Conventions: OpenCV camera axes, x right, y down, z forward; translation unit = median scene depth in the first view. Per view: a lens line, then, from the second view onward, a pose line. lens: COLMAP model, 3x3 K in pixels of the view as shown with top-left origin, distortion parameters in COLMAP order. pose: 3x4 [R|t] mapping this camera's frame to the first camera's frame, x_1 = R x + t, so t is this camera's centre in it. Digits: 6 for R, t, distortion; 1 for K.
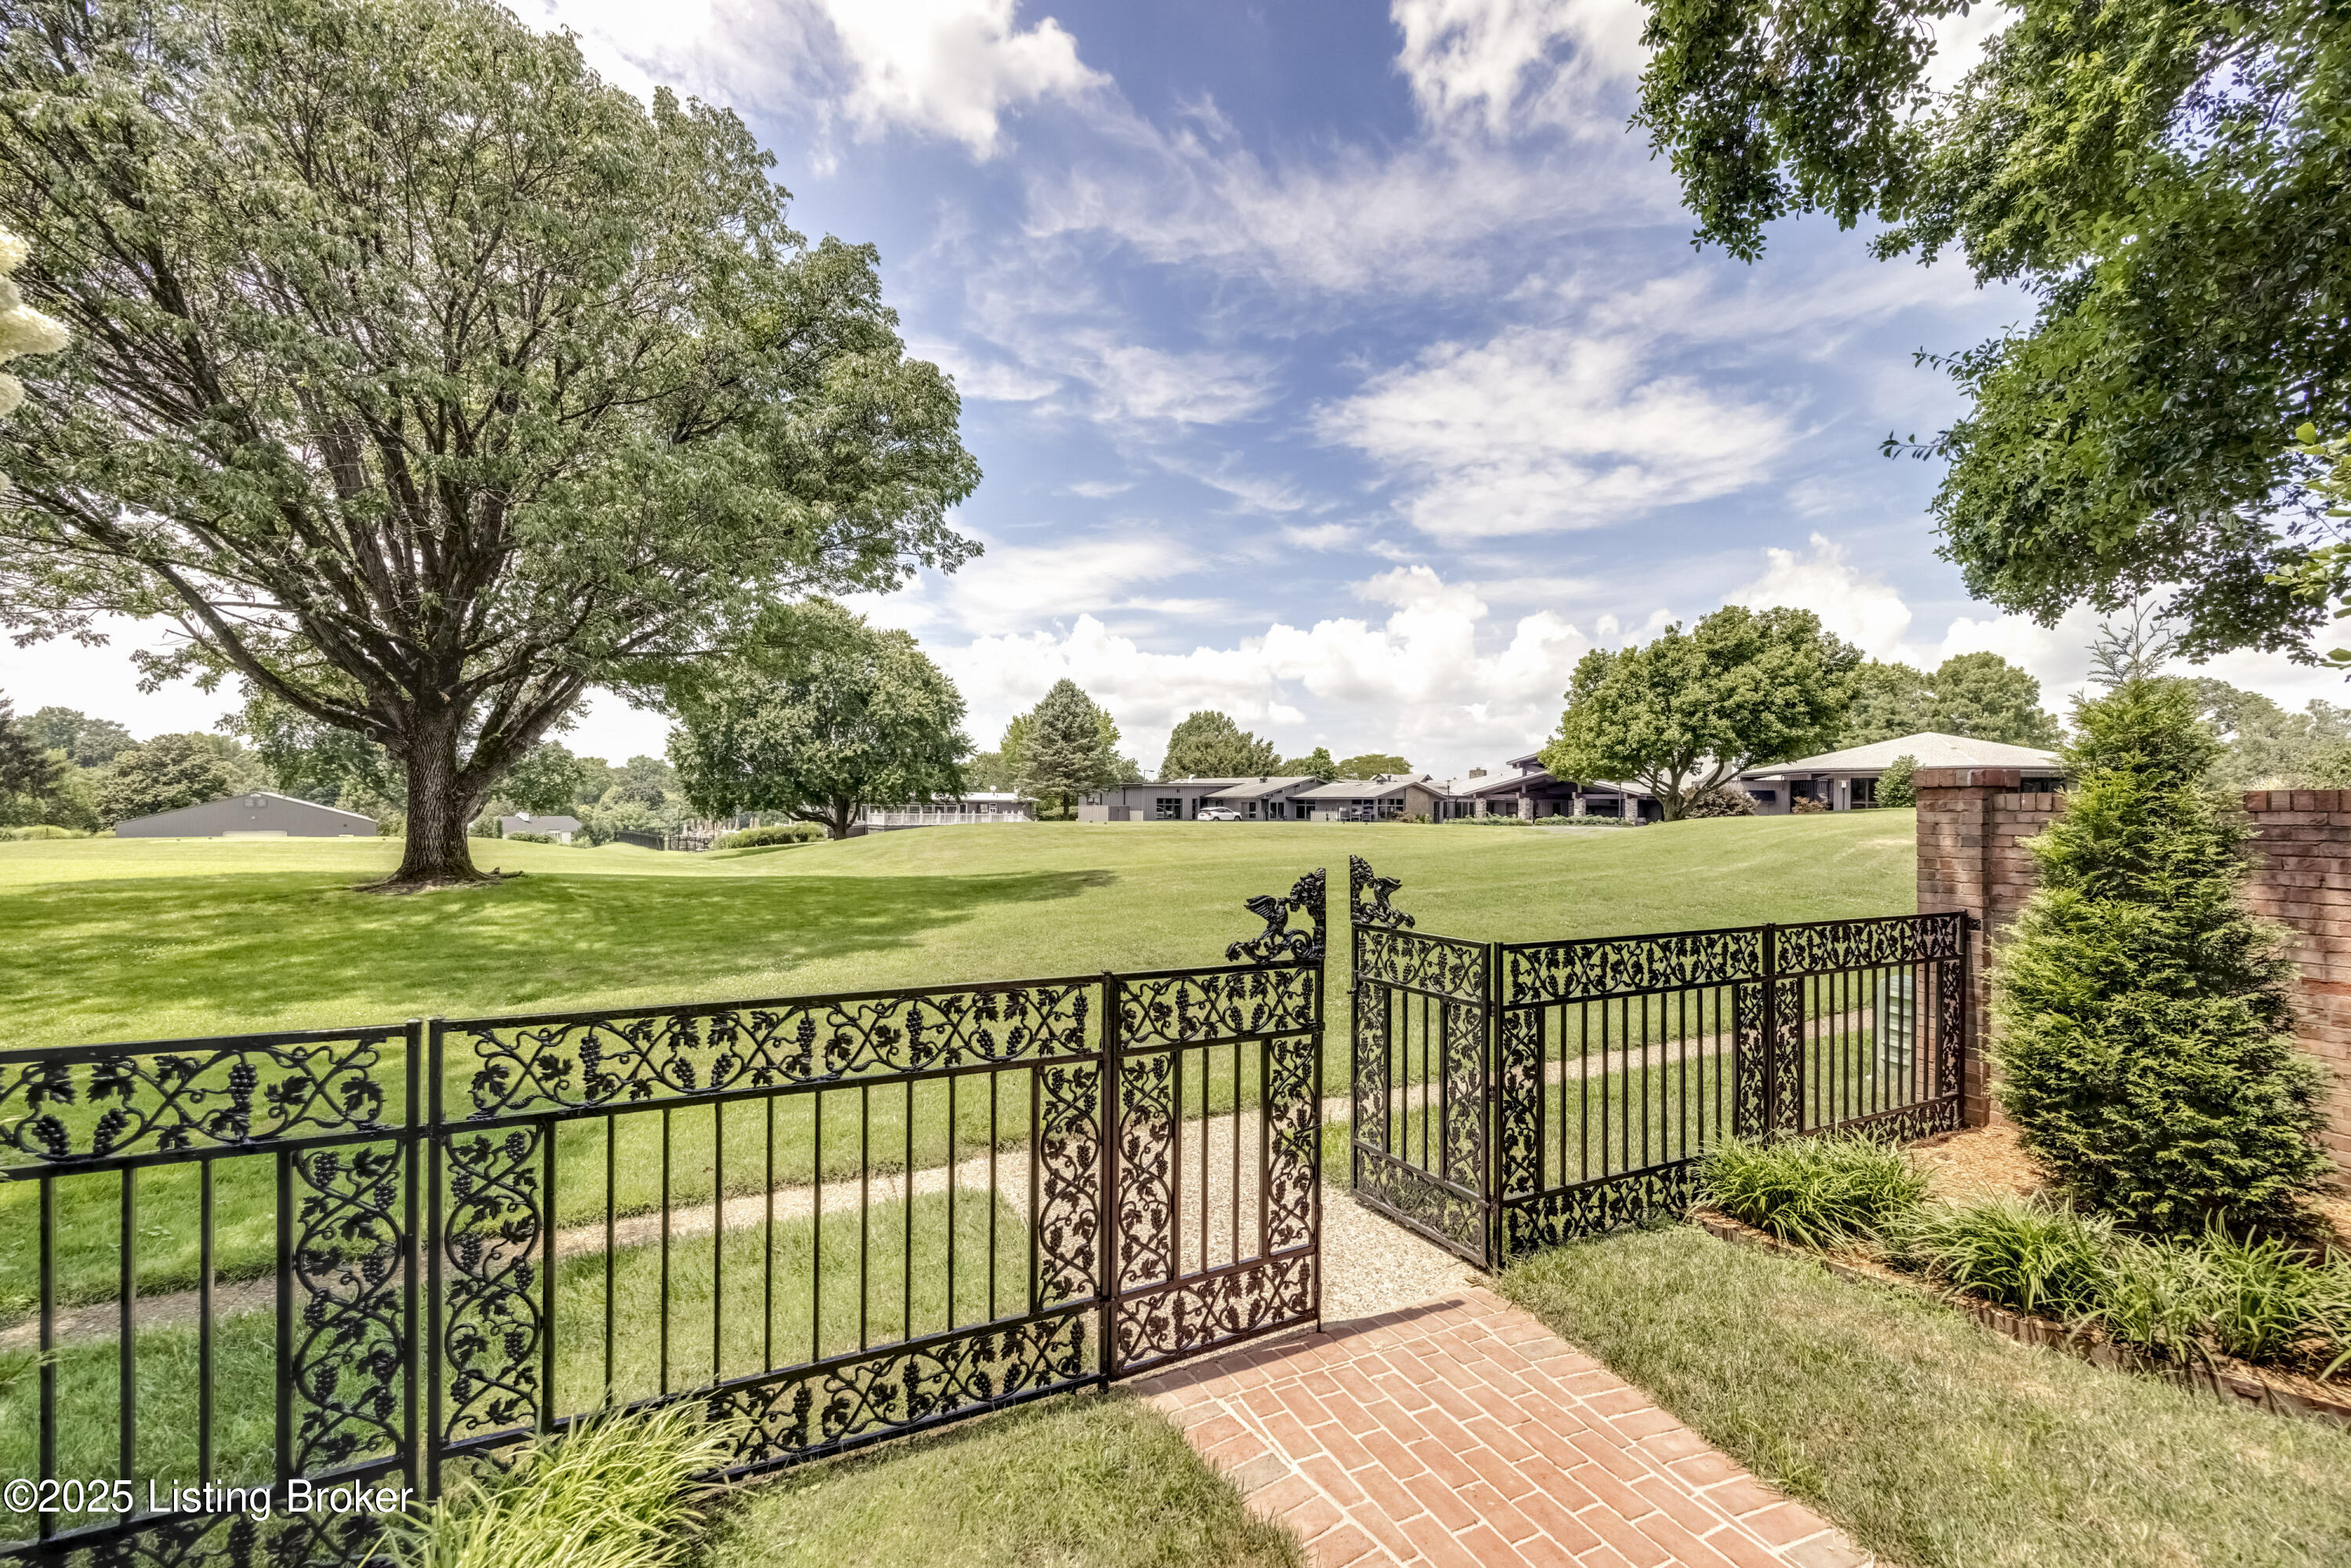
lens RADIAL K [[901.4, 0, 1176.3], [0, 901.4, 816.6], [0, 0, 1]] dist [-0.000708, 0.000008]
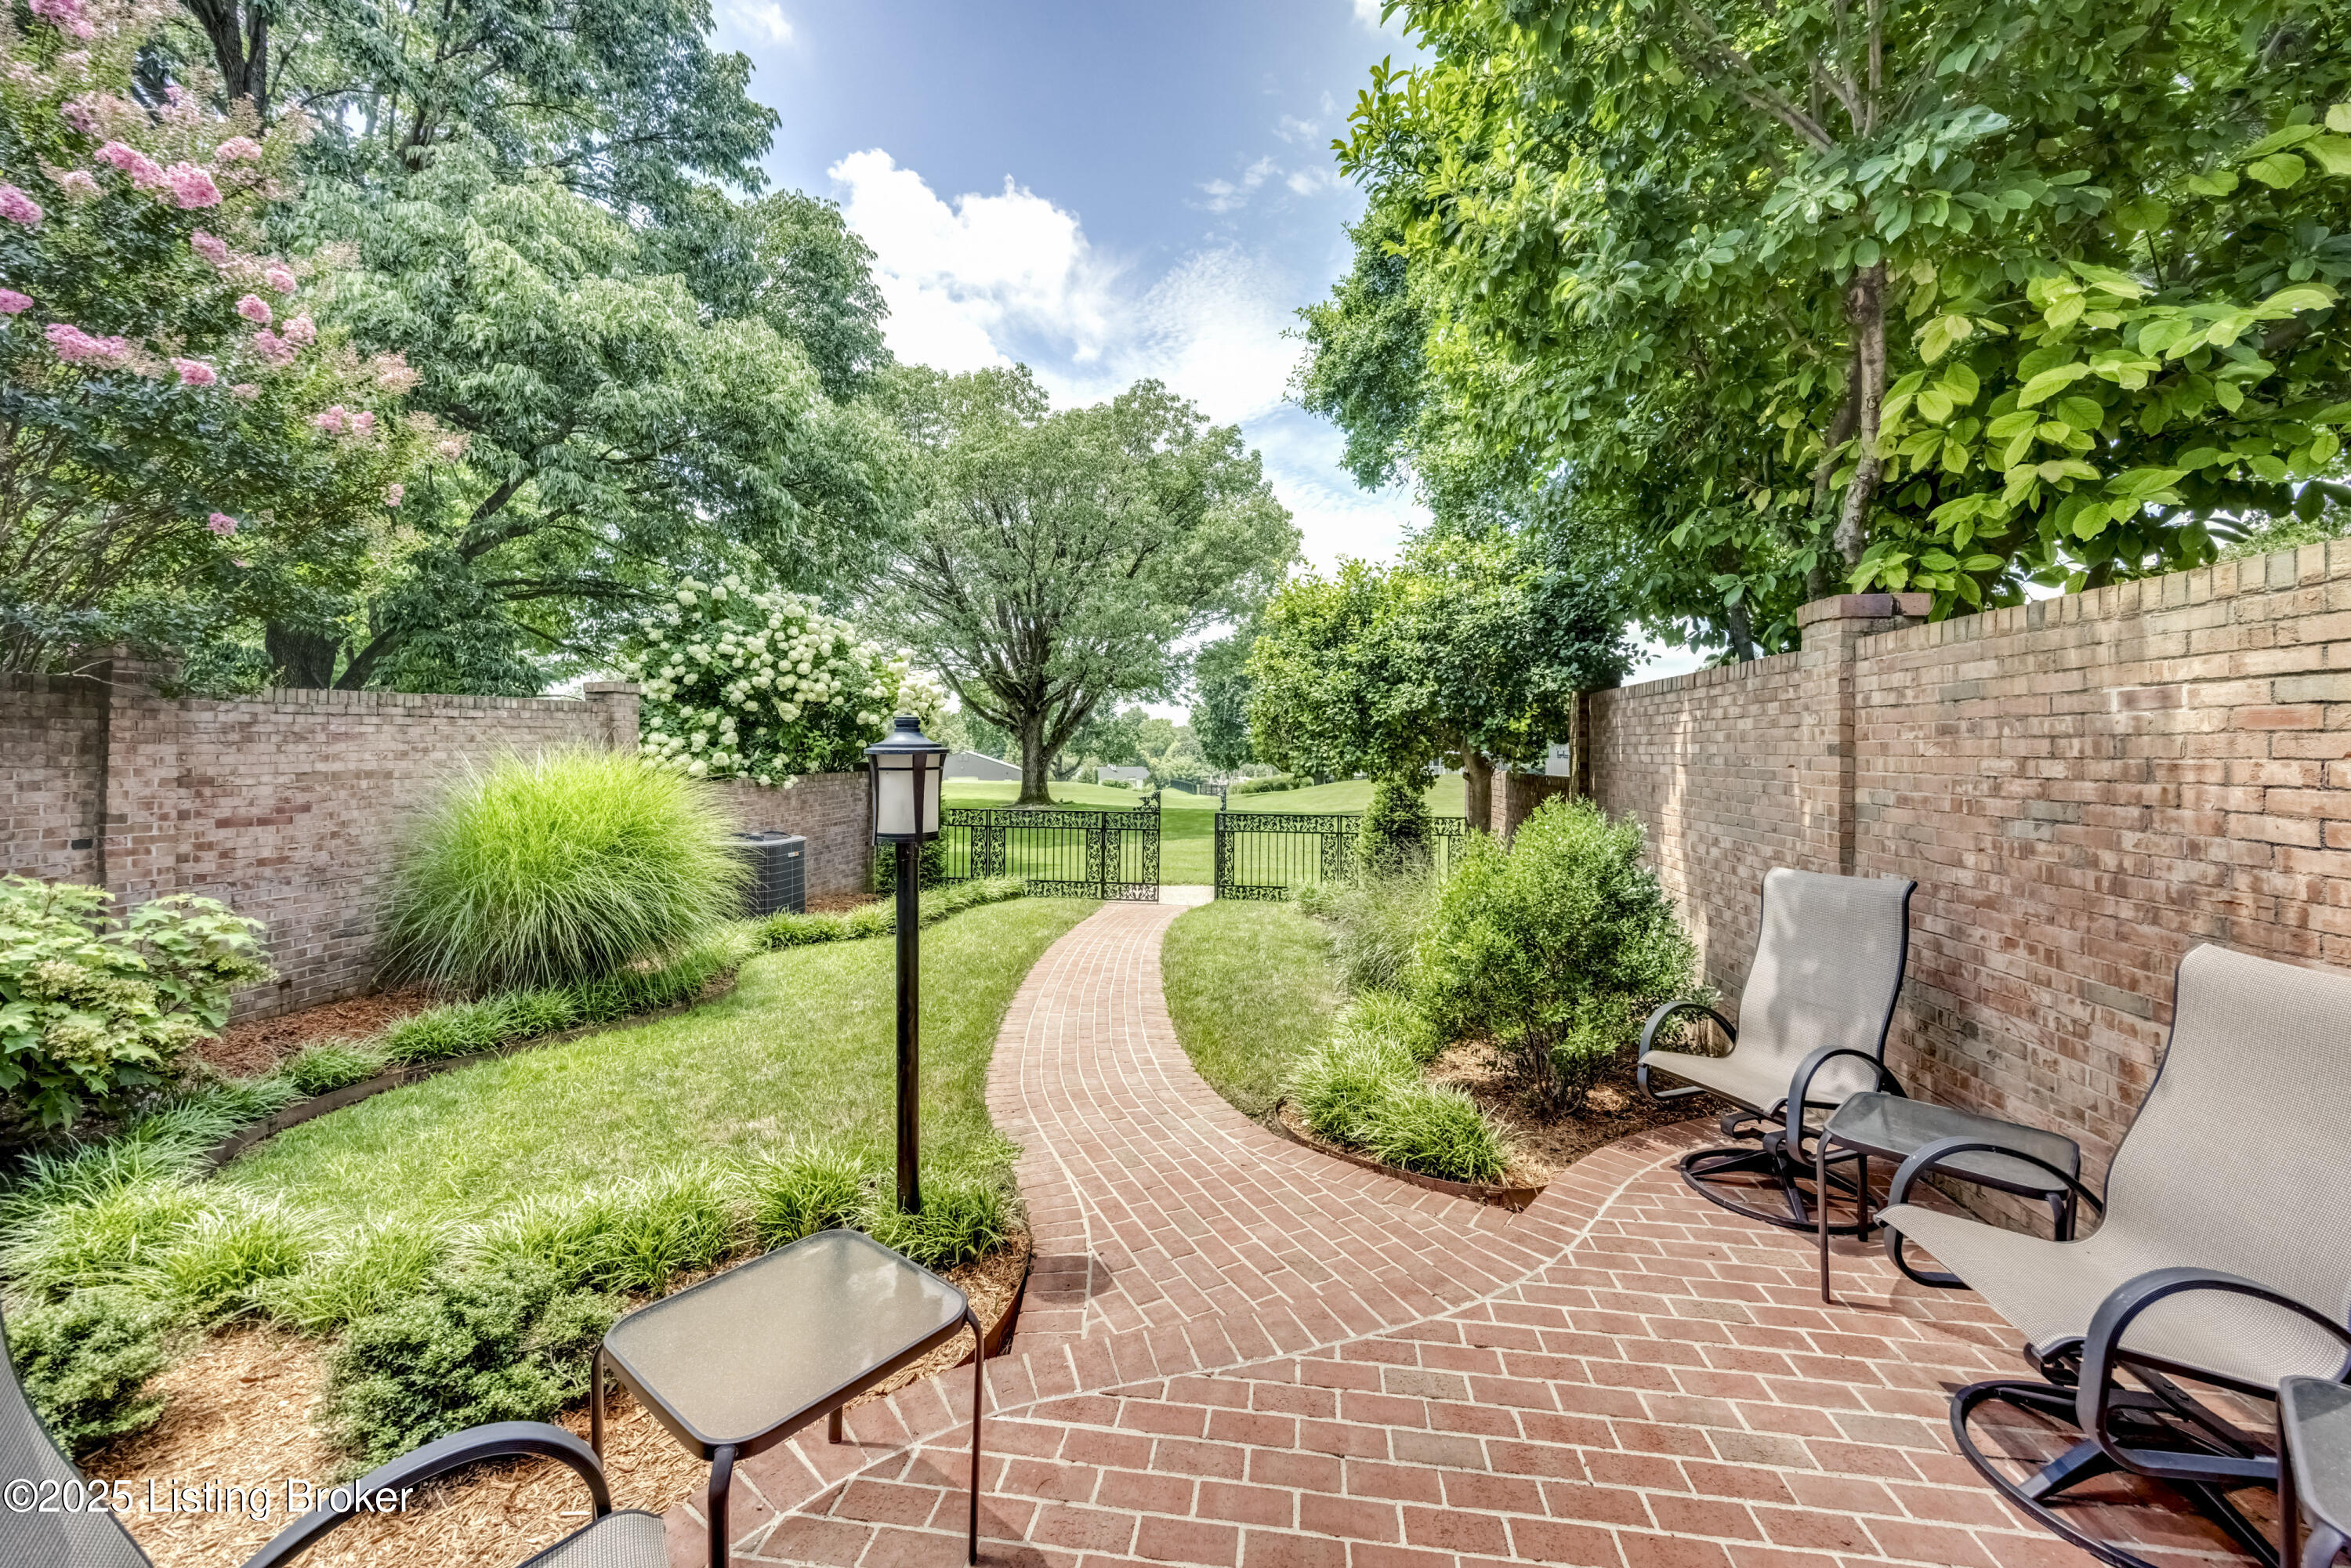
lens RADIAL K [[901.4, 0, 1180.4], [0, 901.4, 767.4], [0, 0, 1]] dist [-0.000708, 0.000008]
pose [[0.847631, 0.003186, -0.530576, 0.401546], [-0.003130, 0.999995, 0.001003, -0.008142], [0.530576, 0.000810, 0.847637, -0.399934]]
